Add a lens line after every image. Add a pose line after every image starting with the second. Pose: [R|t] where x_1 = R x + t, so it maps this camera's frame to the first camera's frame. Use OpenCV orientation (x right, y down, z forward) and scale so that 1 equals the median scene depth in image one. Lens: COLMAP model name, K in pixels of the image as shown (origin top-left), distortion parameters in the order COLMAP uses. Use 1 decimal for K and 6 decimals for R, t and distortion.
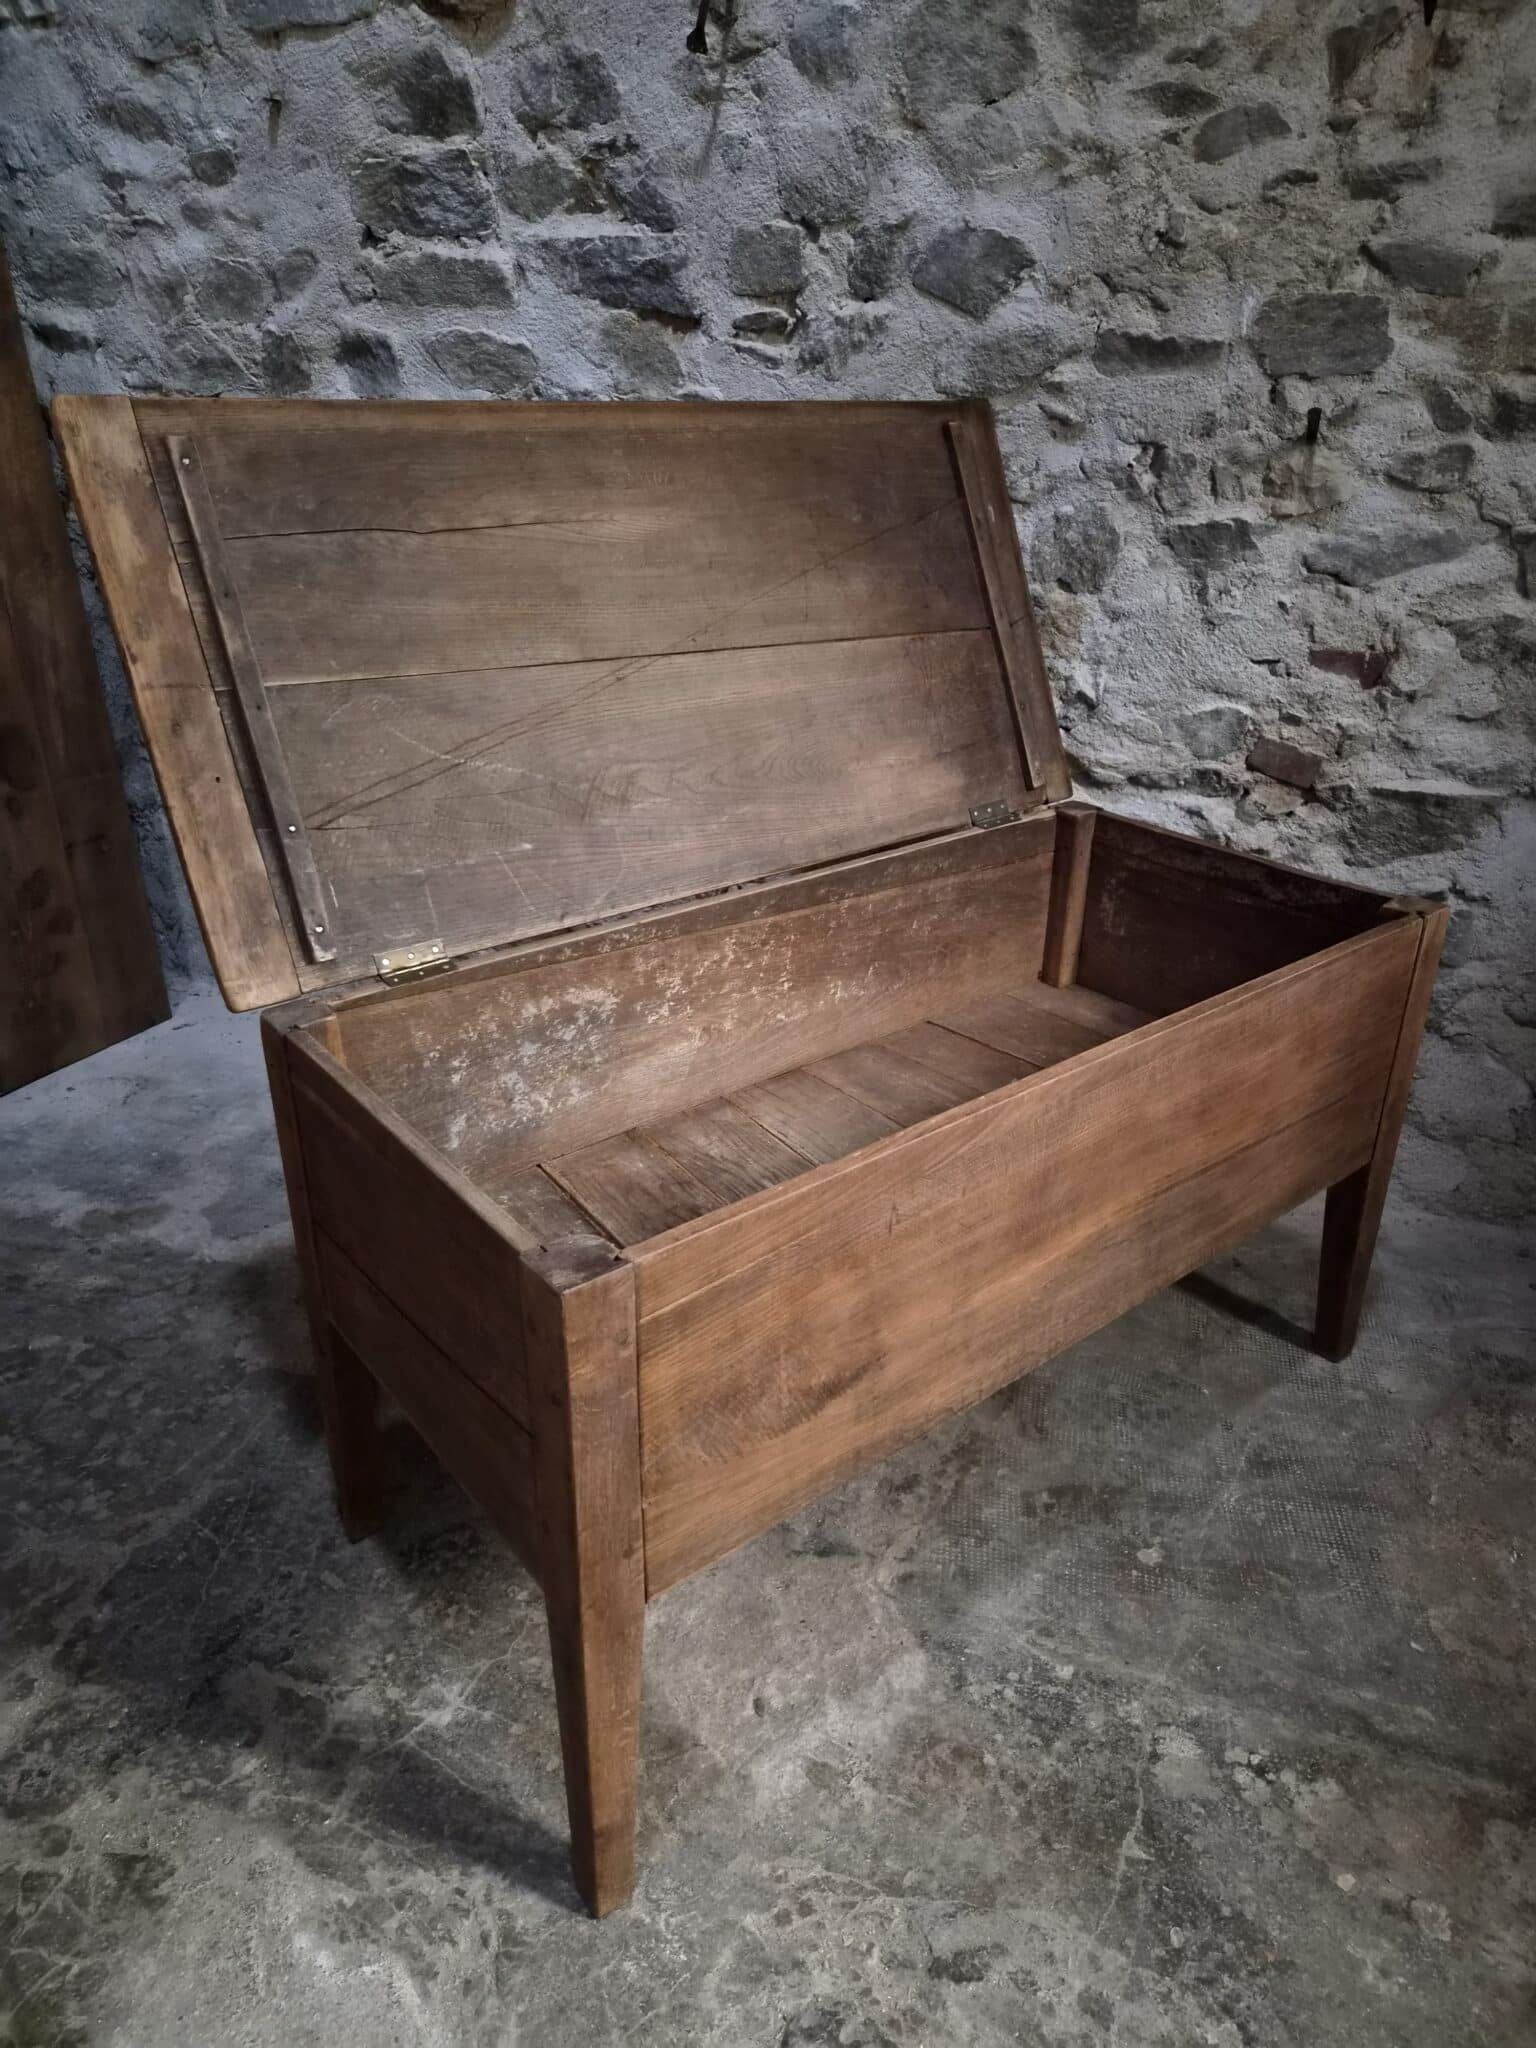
lens RADIAL K [[1364.2, 0, 770.8], [0, 1364.2, 1010.5], [0, 0, 1]] dist [0.073545, -0.056275]
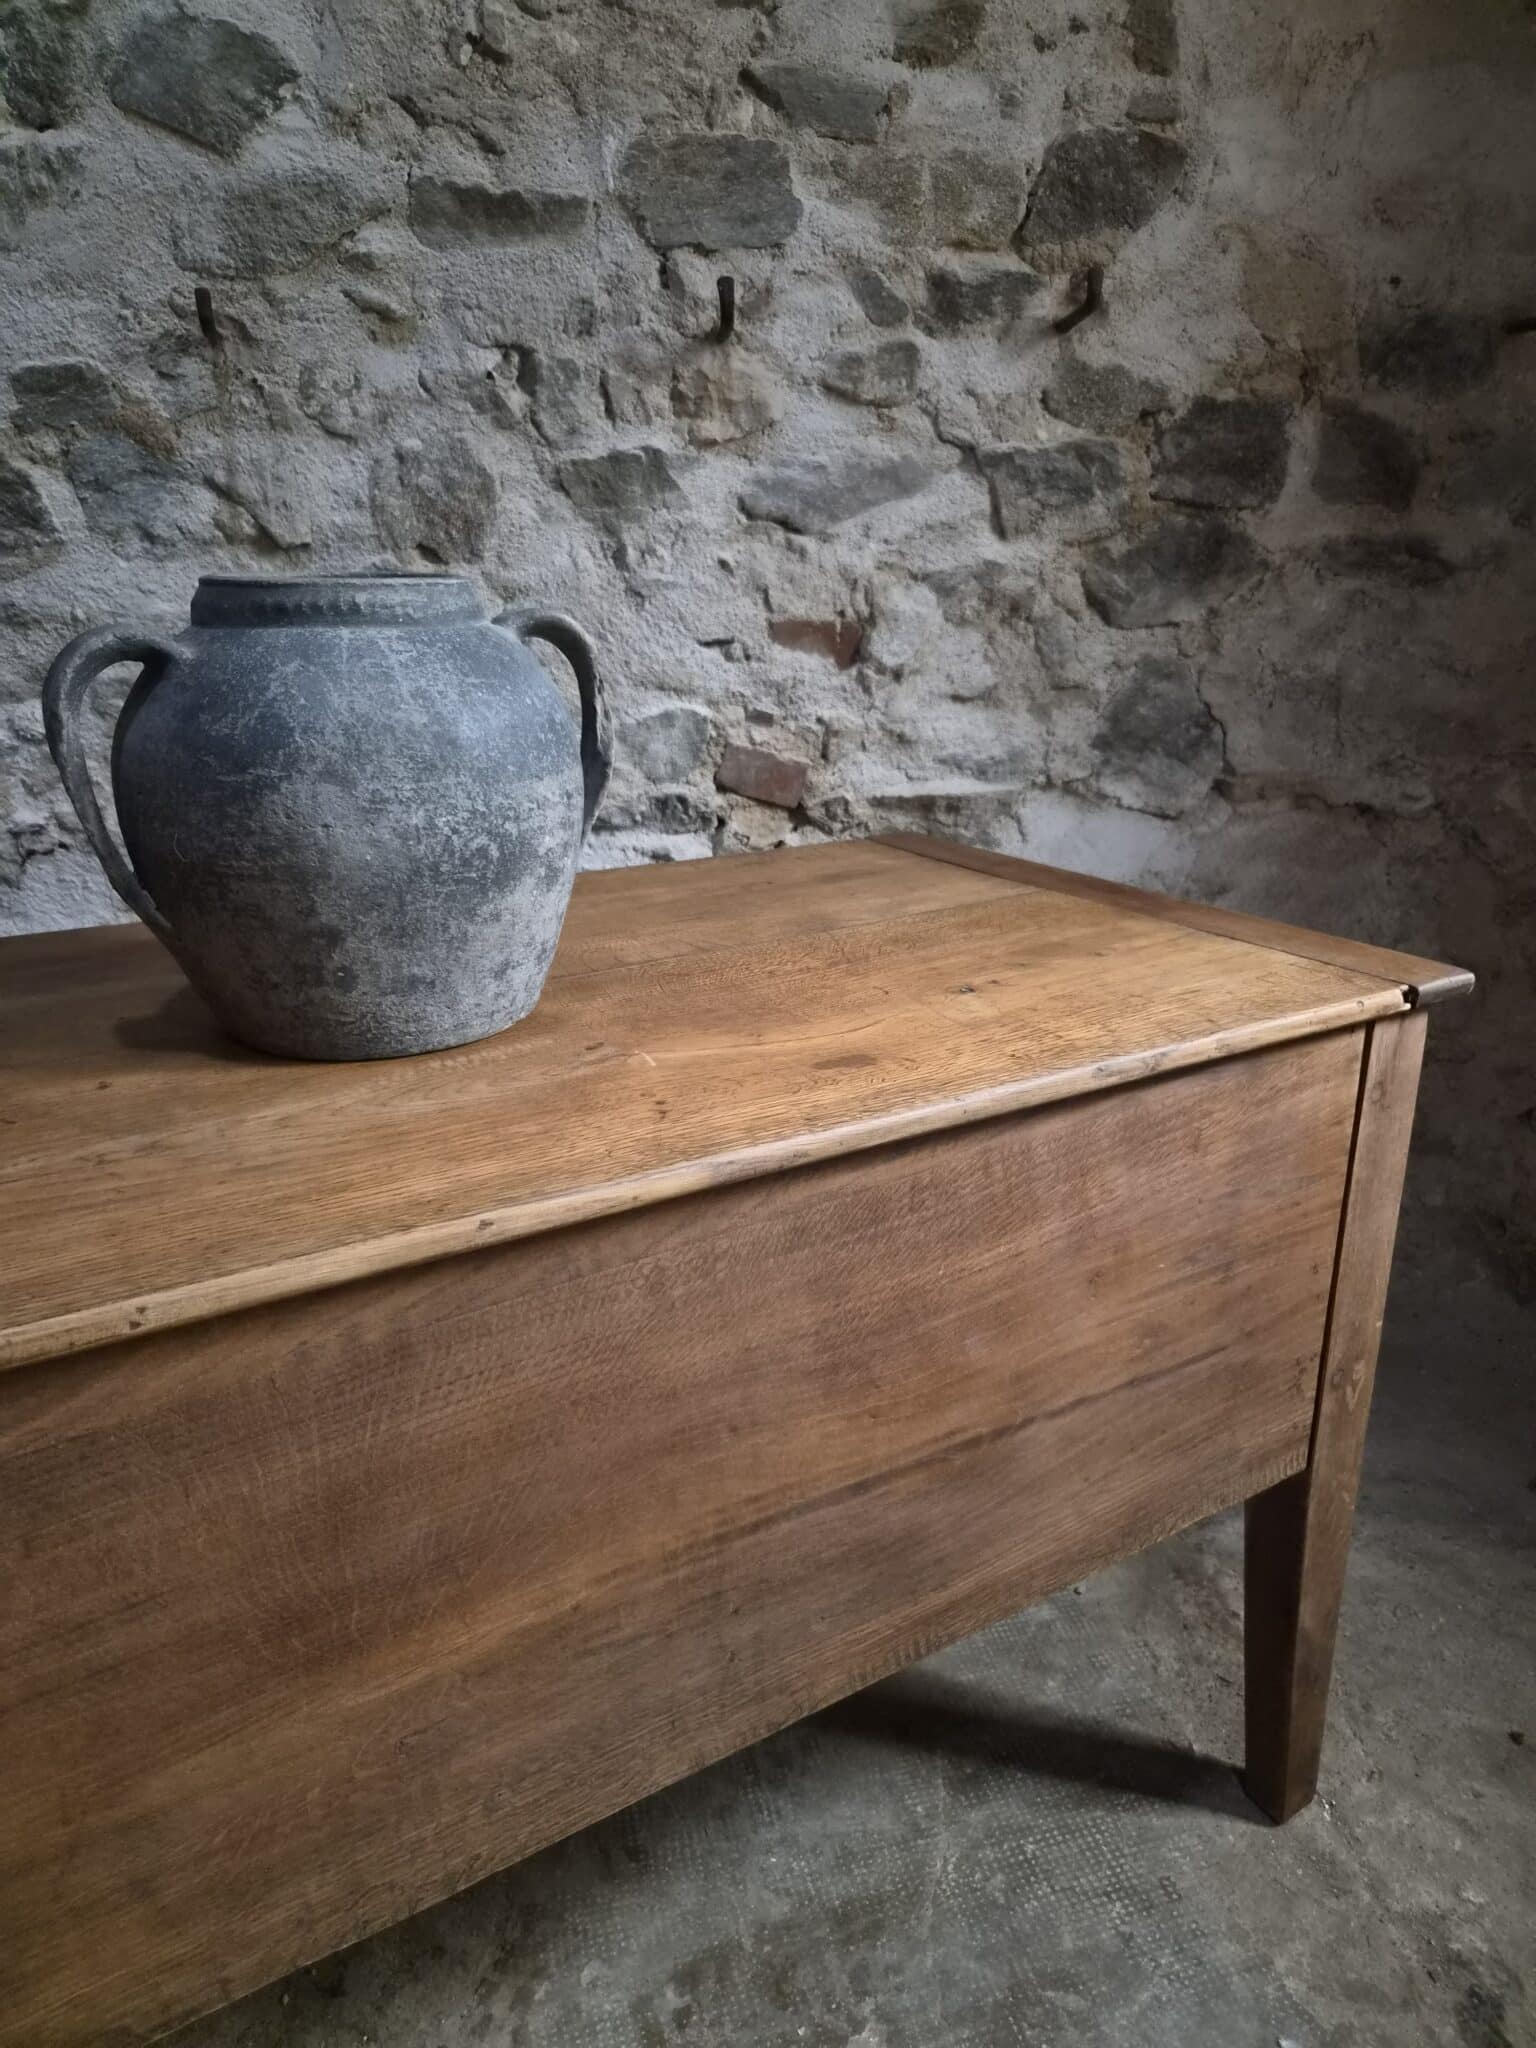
lens RADIAL K [[1379.9, 0, 761.8], [0, 1379.9, 1027.5], [0, 0, 1]] dist [0.059836, -0.047429]
pose [[0.904442, -0.145541, 0.401002, 0.051472], [0.190598, 0.978827, -0.074626, 0.012586], [-0.381651, 0.143926, 0.913032, 0.349556]]
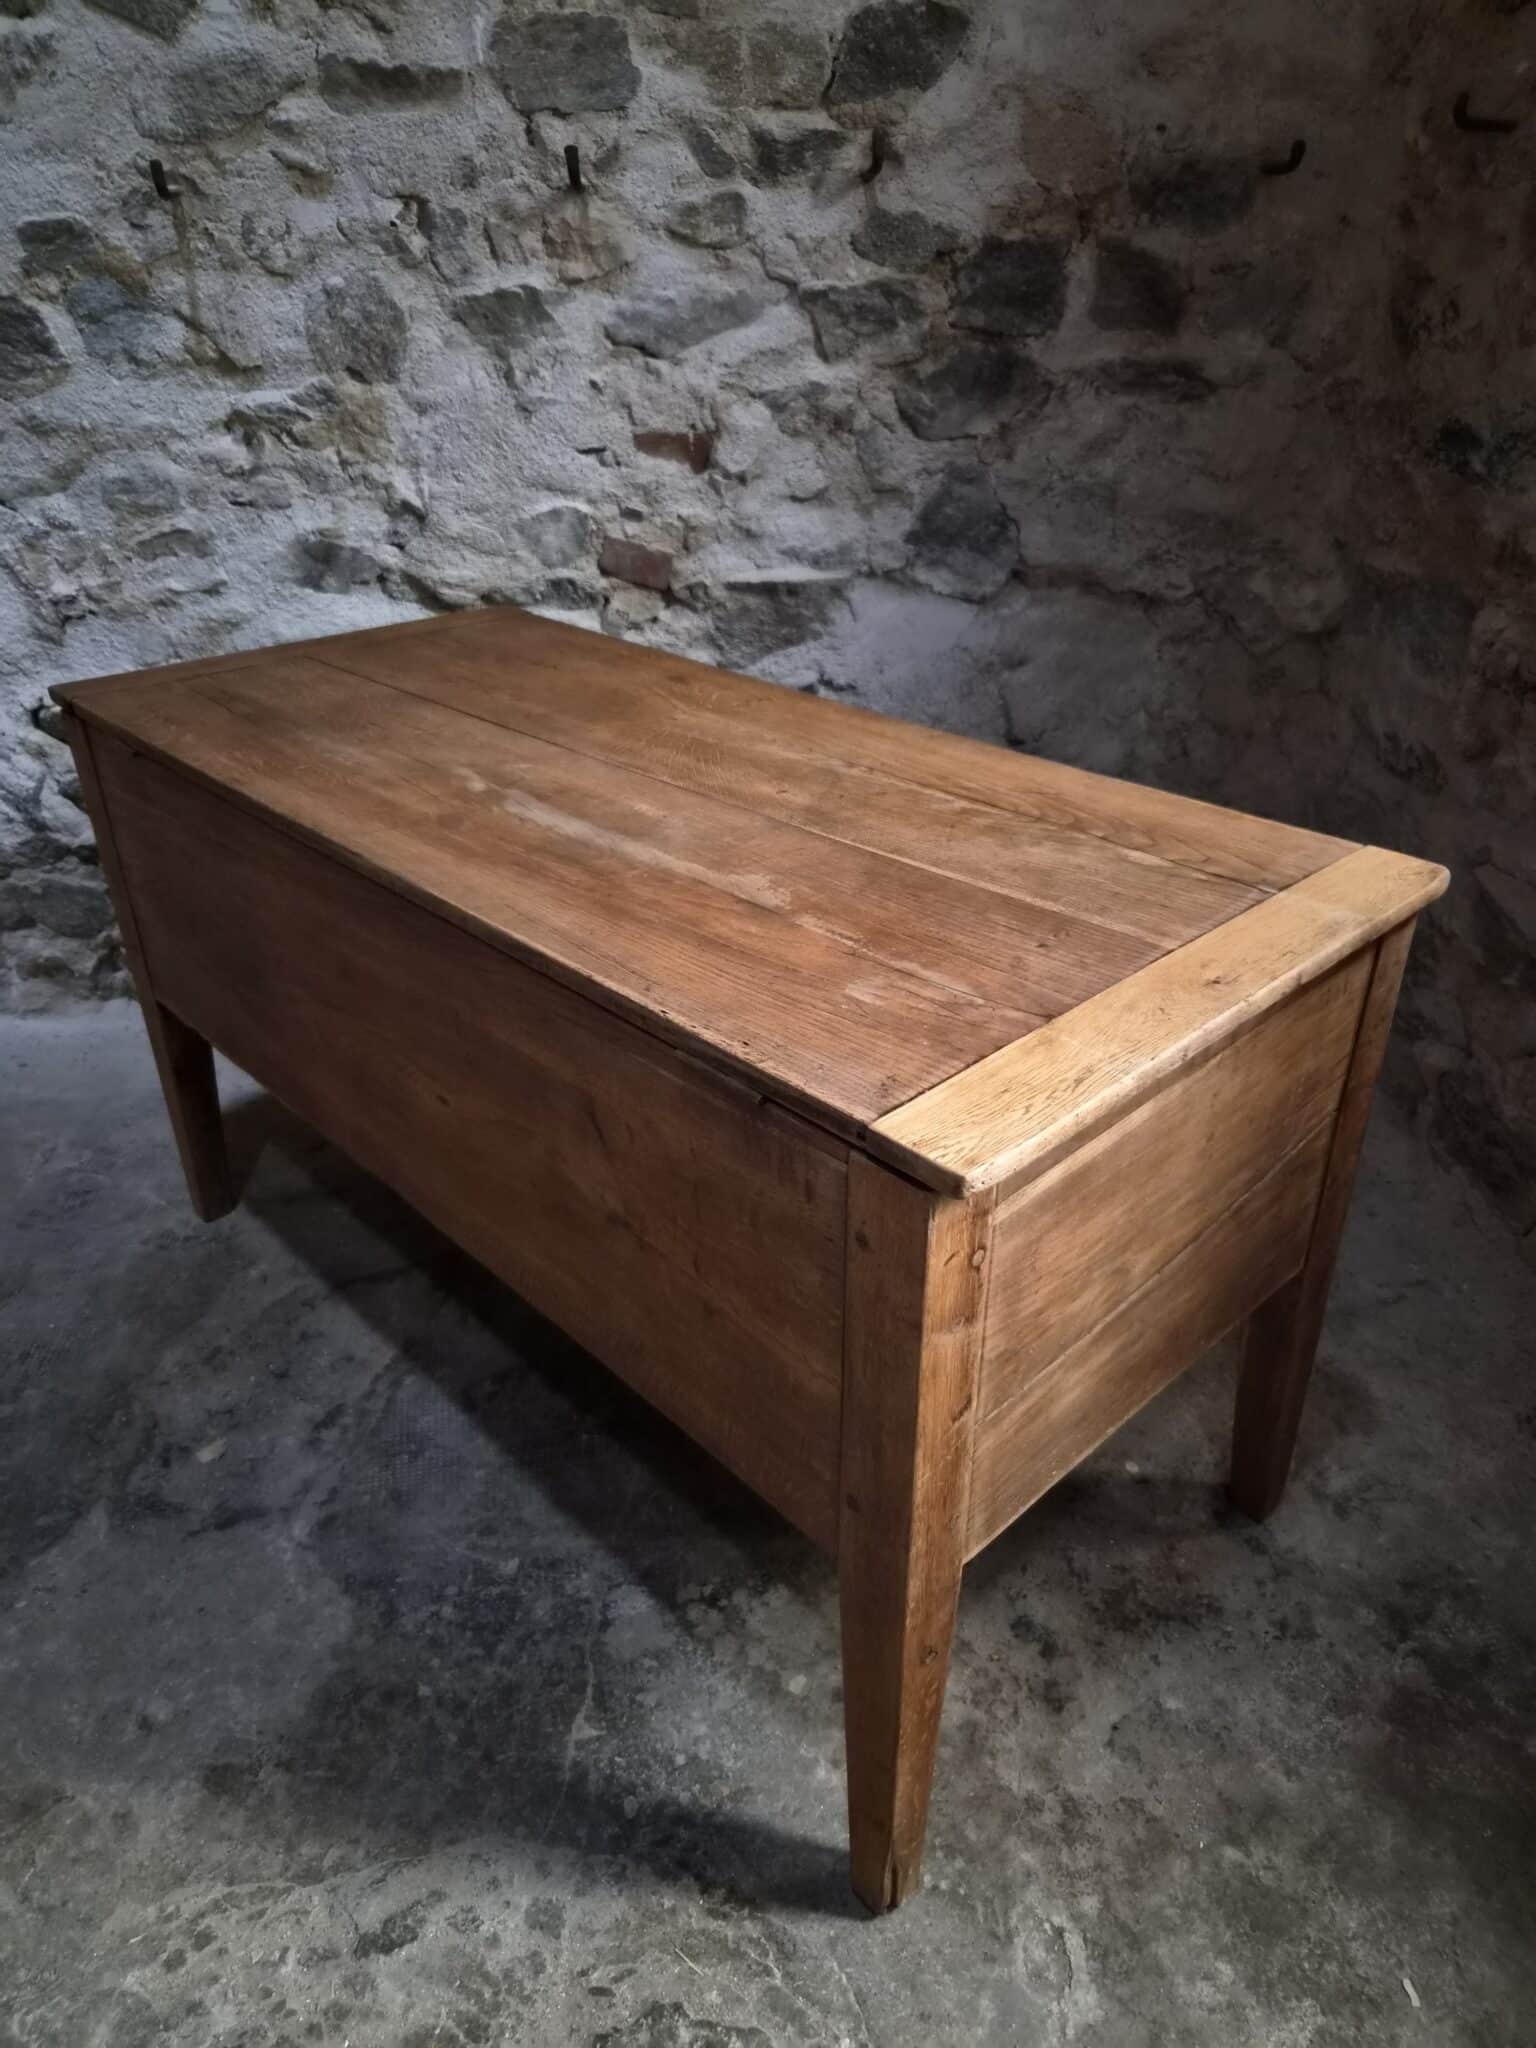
lens RADIAL K [[1378.3, 0, 786.4], [0, 1378.3, 1015.5], [0, 0, 1]] dist [0.061194, -0.048018]
pose [[0.931391, -0.189912, 0.310555, 0.125027], [0.165521, 0.980776, 0.103352, 0.043275], [-0.324213, -0.044858, 0.944920, 0.069525]]
